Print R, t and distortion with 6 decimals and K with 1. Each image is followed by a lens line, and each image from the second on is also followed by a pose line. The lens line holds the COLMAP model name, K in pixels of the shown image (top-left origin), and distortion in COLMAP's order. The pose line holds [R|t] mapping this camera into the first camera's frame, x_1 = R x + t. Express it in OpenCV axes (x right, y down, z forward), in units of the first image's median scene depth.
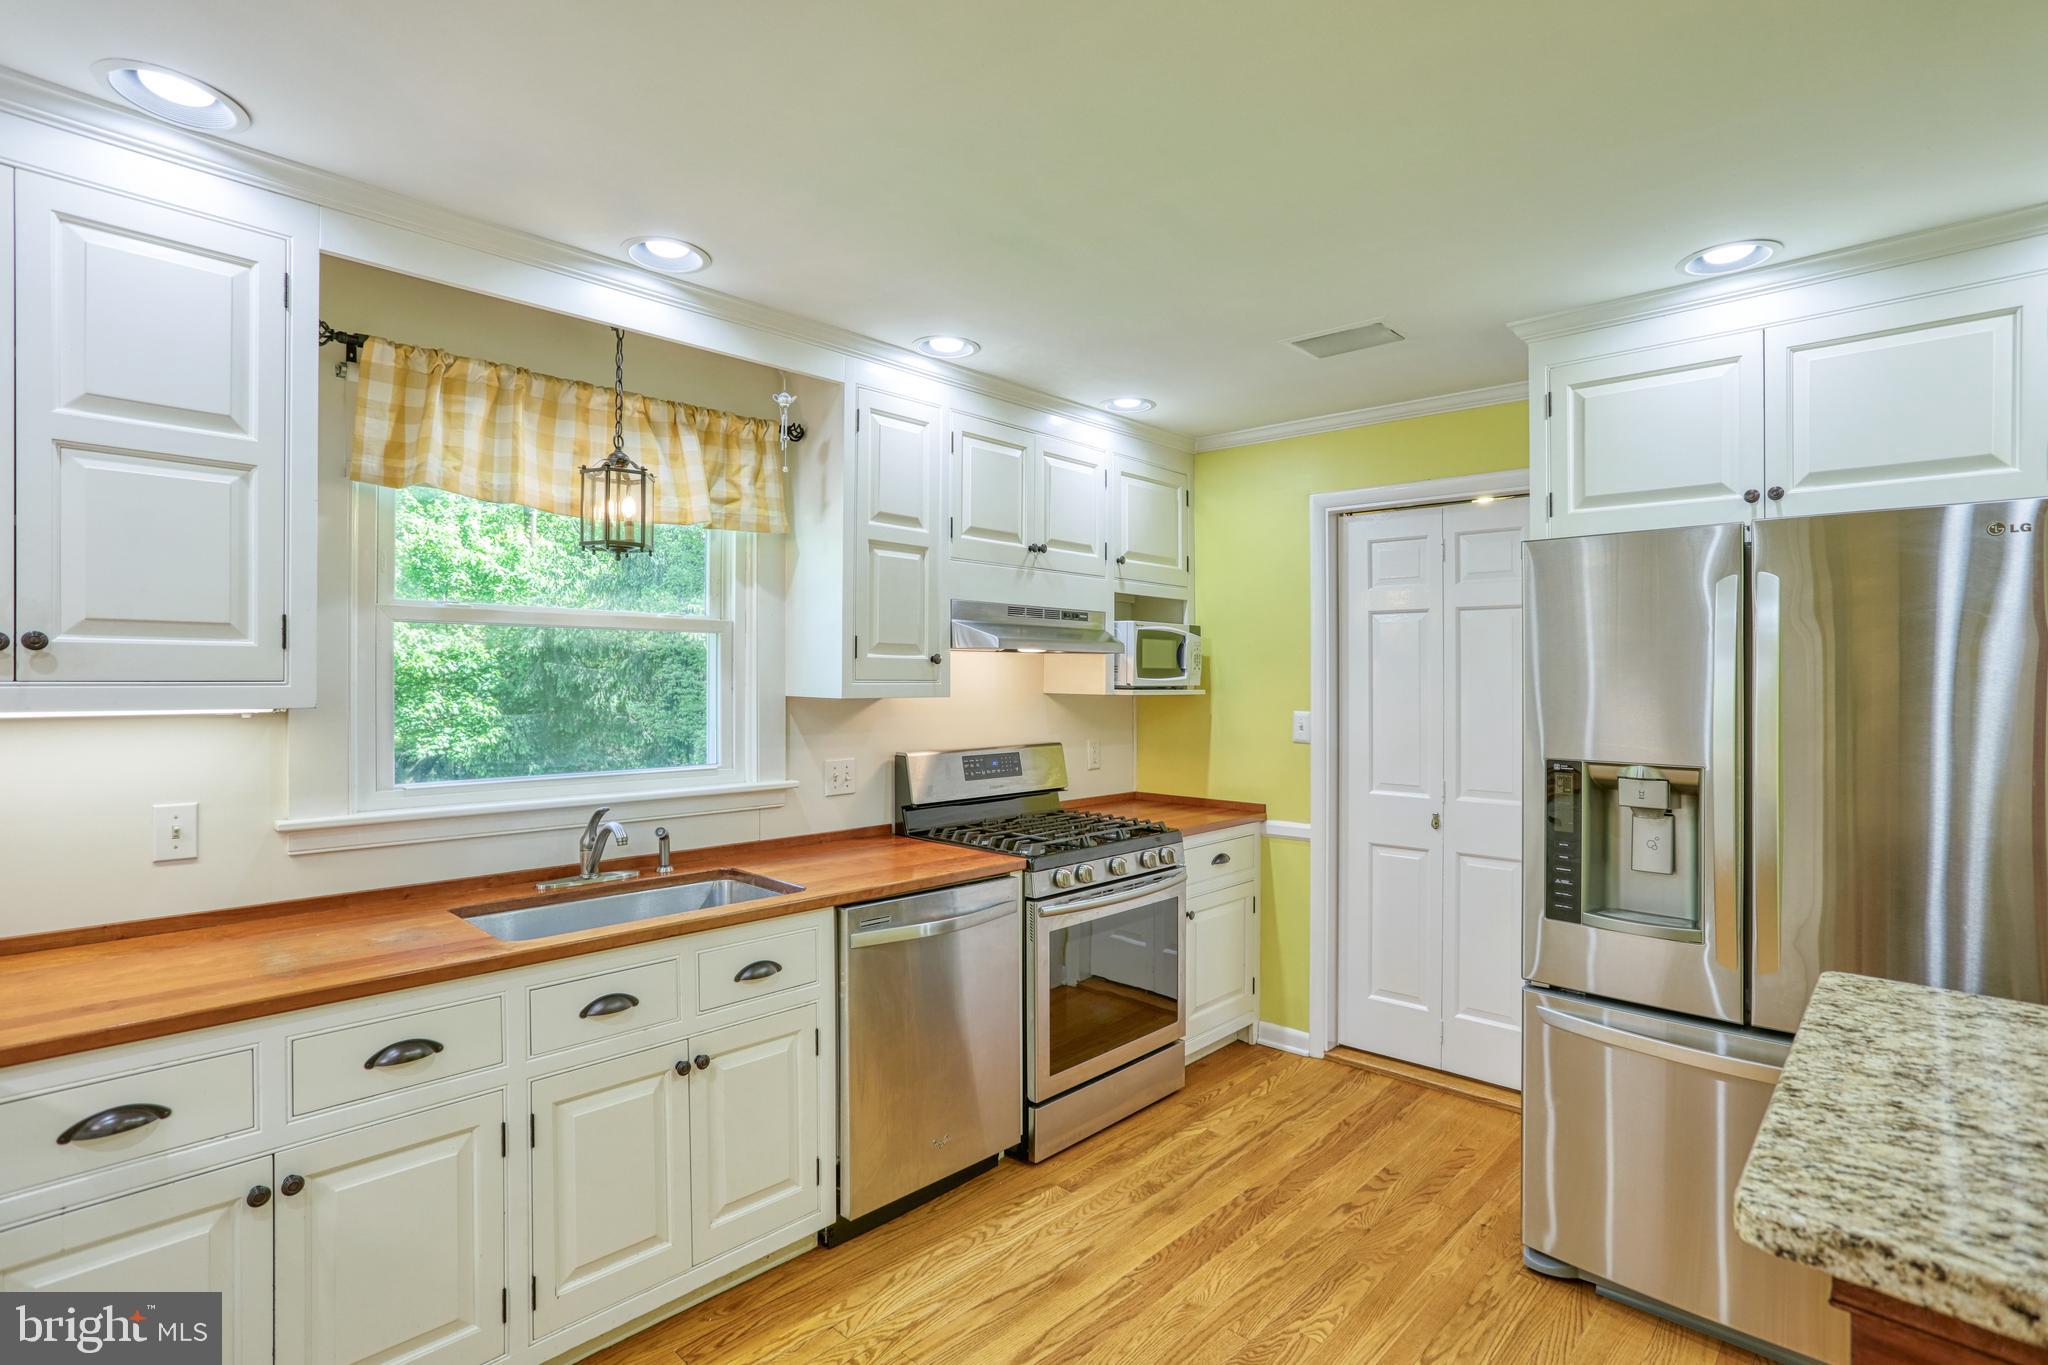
lens RADIAL K [[977.8, 0, 1008.0], [0, 977.8, 692.5], [0, 0, 1]] dist [-0.050328, 0.024562]
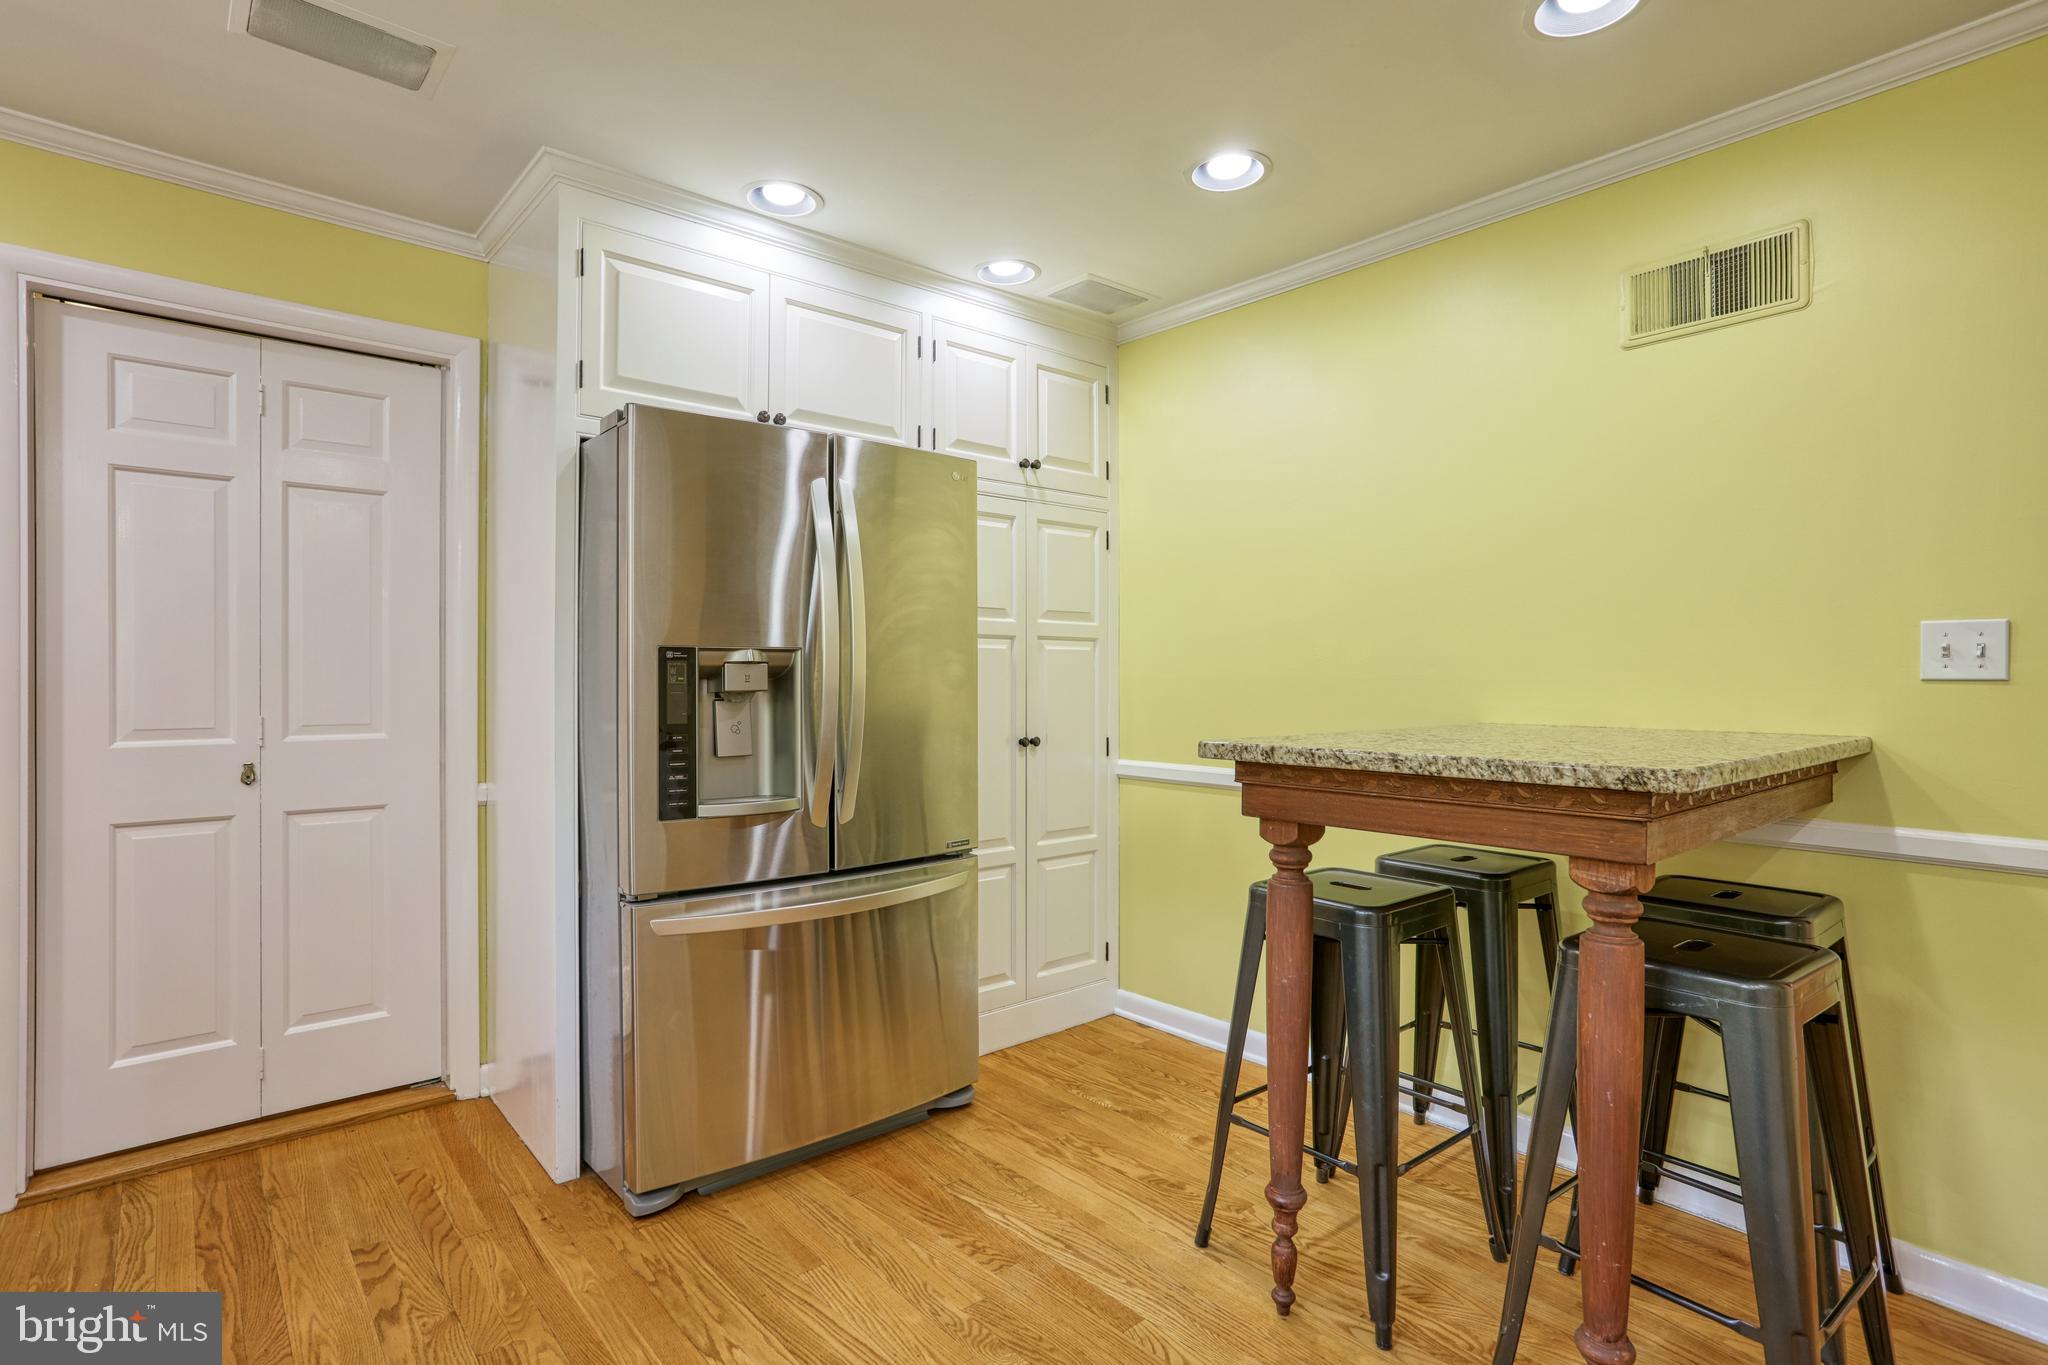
lens RADIAL K [[977.8, 0, 988.7], [0, 977.8, 681.7], [0, 0, 1]] dist [-0.050328, 0.024562]
pose [[0.091559, -0.000037, 0.995800, -0.294915], [0.003167, 0.999995, -0.000254, 0.092364], [-0.995795, 0.003177, 0.091559, 0.540348]]
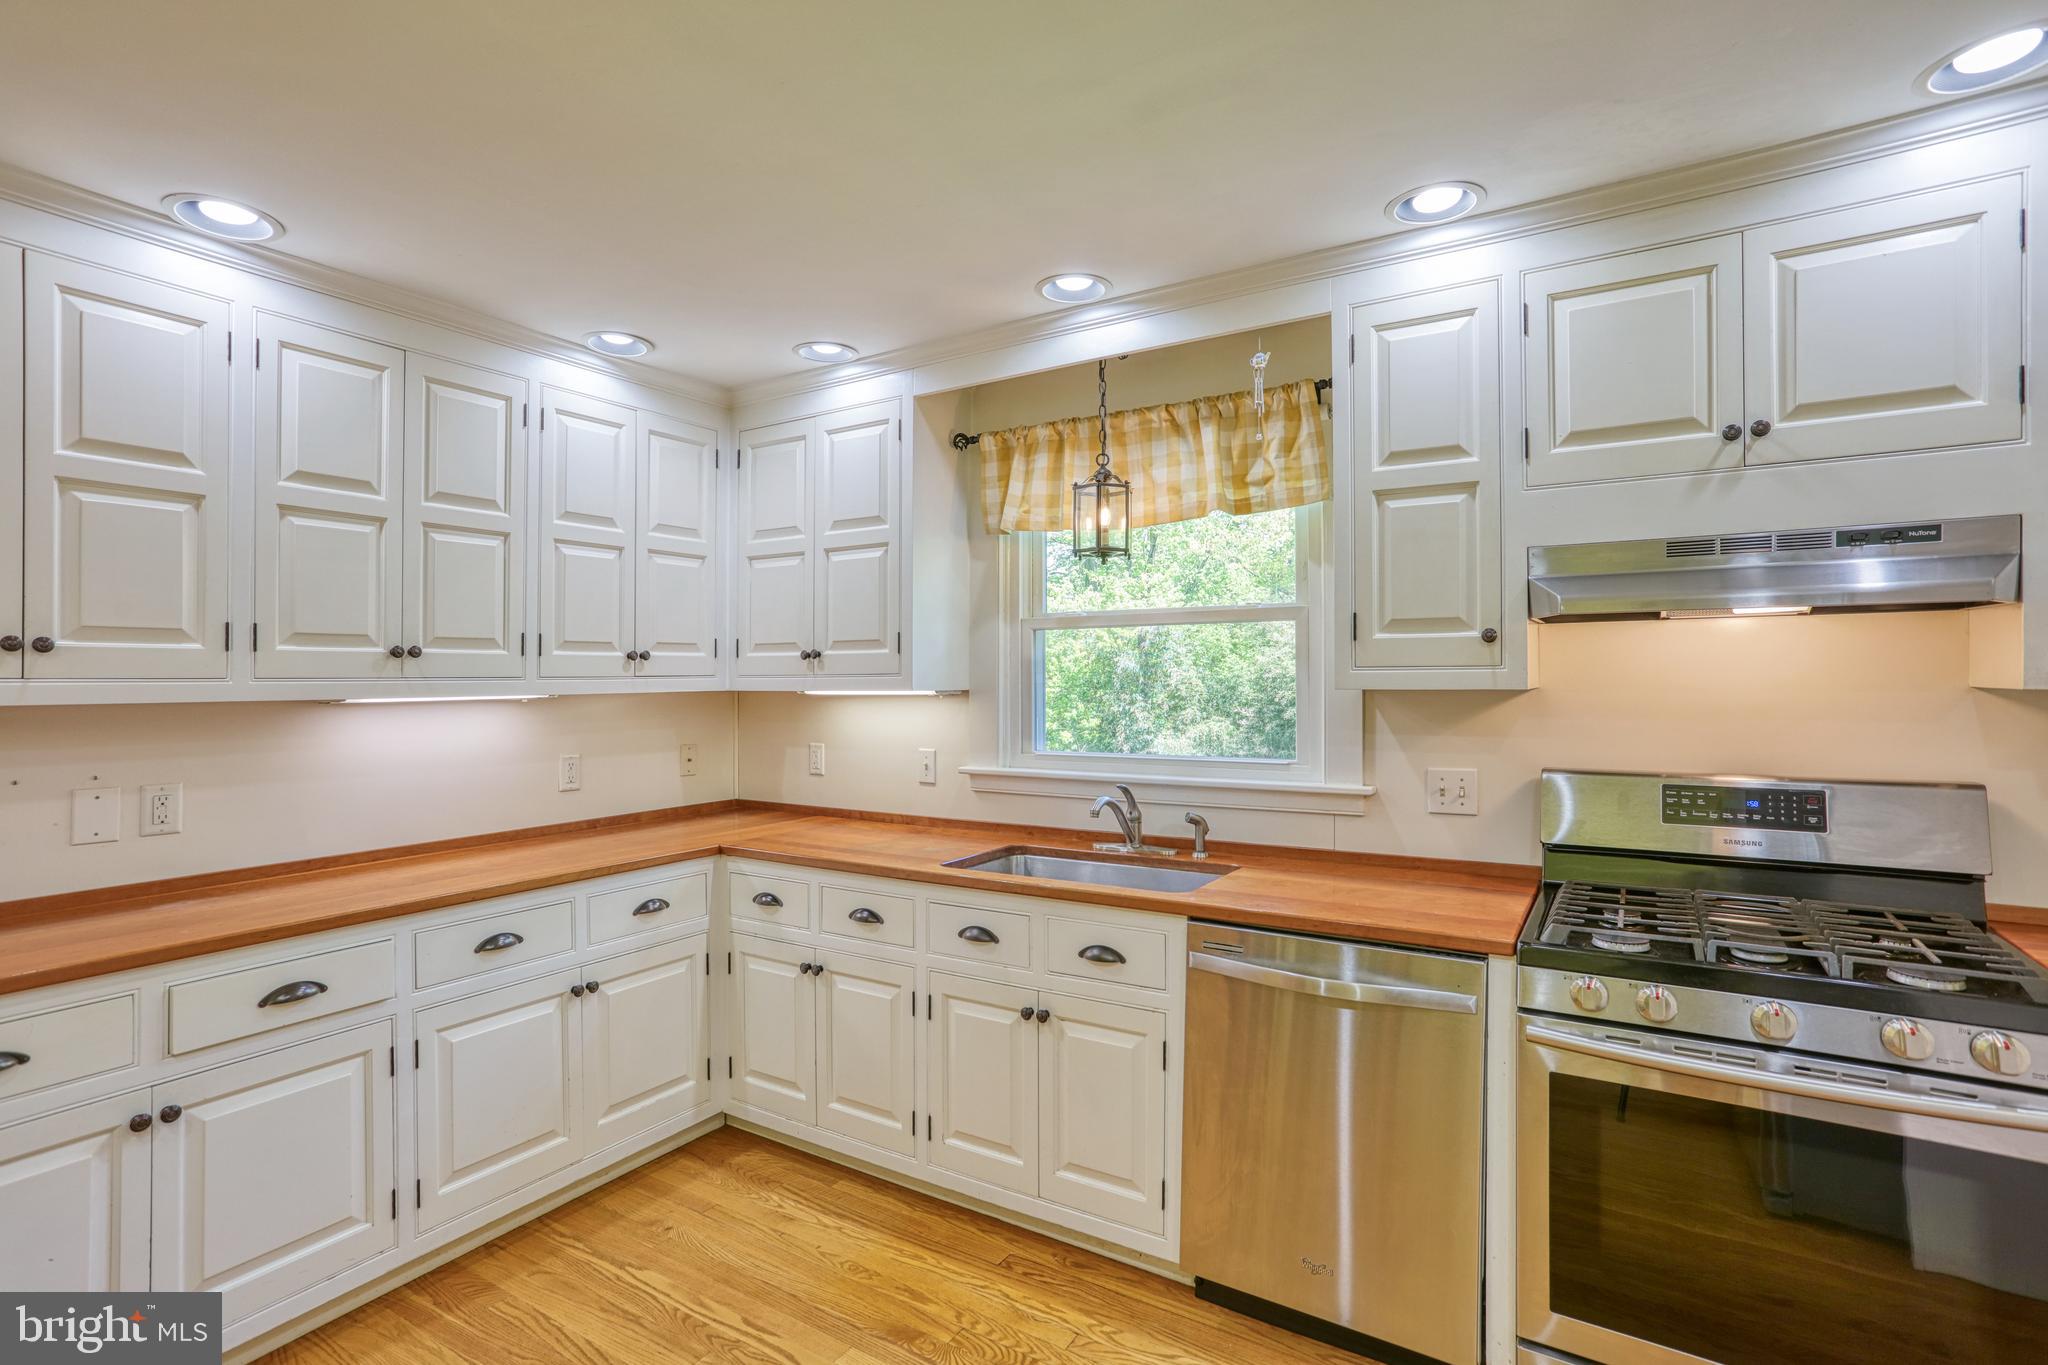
lens RADIAL K [[977.8, 0, 1020.6], [0, 977.8, 676.0], [0, 0, 1]] dist [-0.050328, 0.024562]
pose [[0.207788, -0.006264, -0.978154, 0.630528], [-0.006006, 0.999952, -0.007680, 0.002489], [0.978155, 0.007471, 0.207741, 0.611891]]
